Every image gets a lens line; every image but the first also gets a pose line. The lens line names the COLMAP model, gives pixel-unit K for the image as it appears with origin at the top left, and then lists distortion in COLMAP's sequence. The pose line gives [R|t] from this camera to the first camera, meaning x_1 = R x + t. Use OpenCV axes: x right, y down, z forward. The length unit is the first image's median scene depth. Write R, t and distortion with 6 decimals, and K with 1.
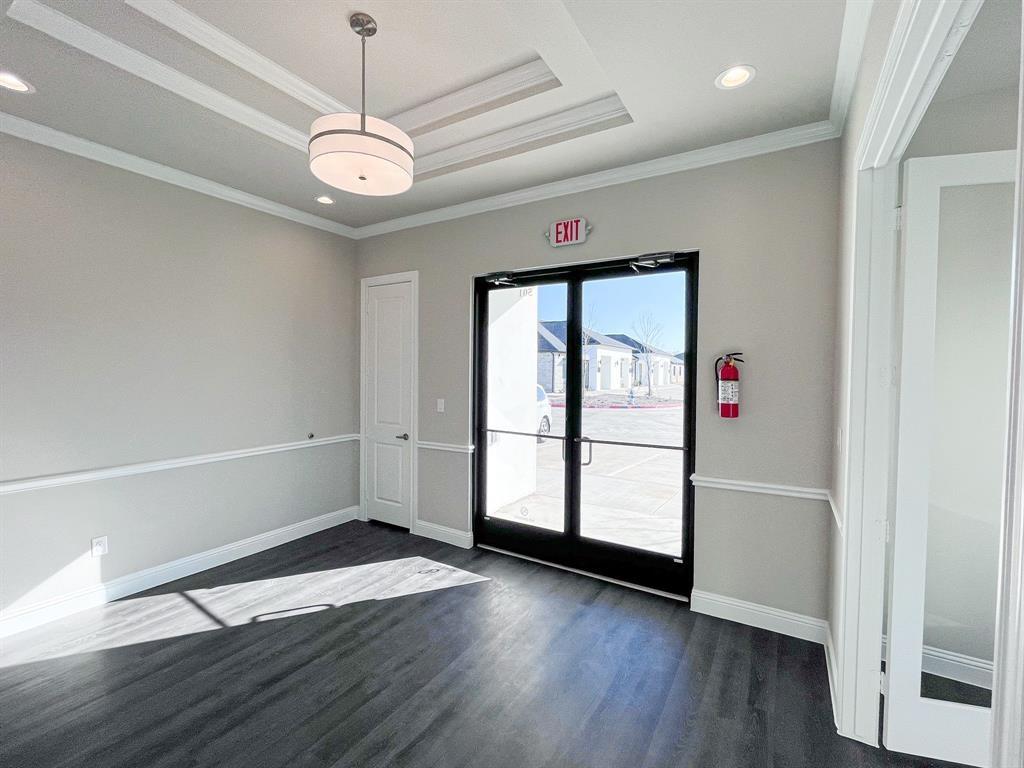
lens RADIAL K [[451.3, 0, 512.0], [0, 451.3, 384.0], [0, 0, 1]] dist [0.000693, 0.000016]
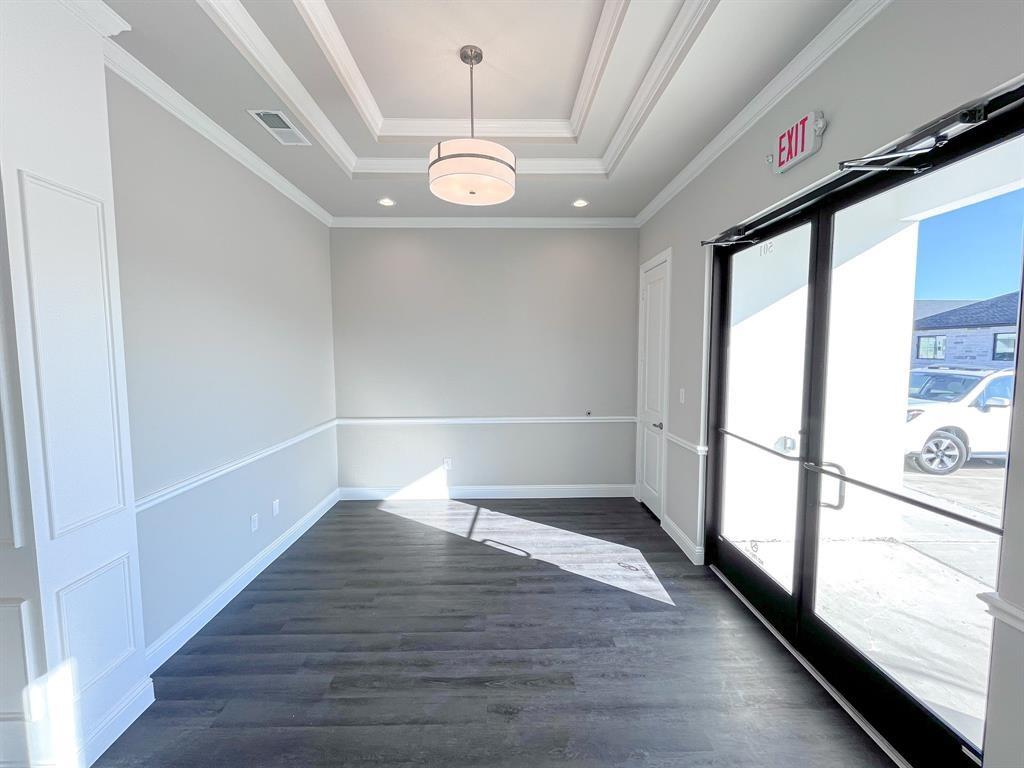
lens RADIAL K [[416.7, 0, 512.0], [0, 416.7, 384.0], [0, 0, 1]] dist [-0.000968, -0.000355]
pose [[0.540249, 0.055038, -0.839704, 0.423718], [-0.015785, 0.998346, 0.055280, -0.019554], [0.841357, -0.016610, 0.540224, 0.331193]]
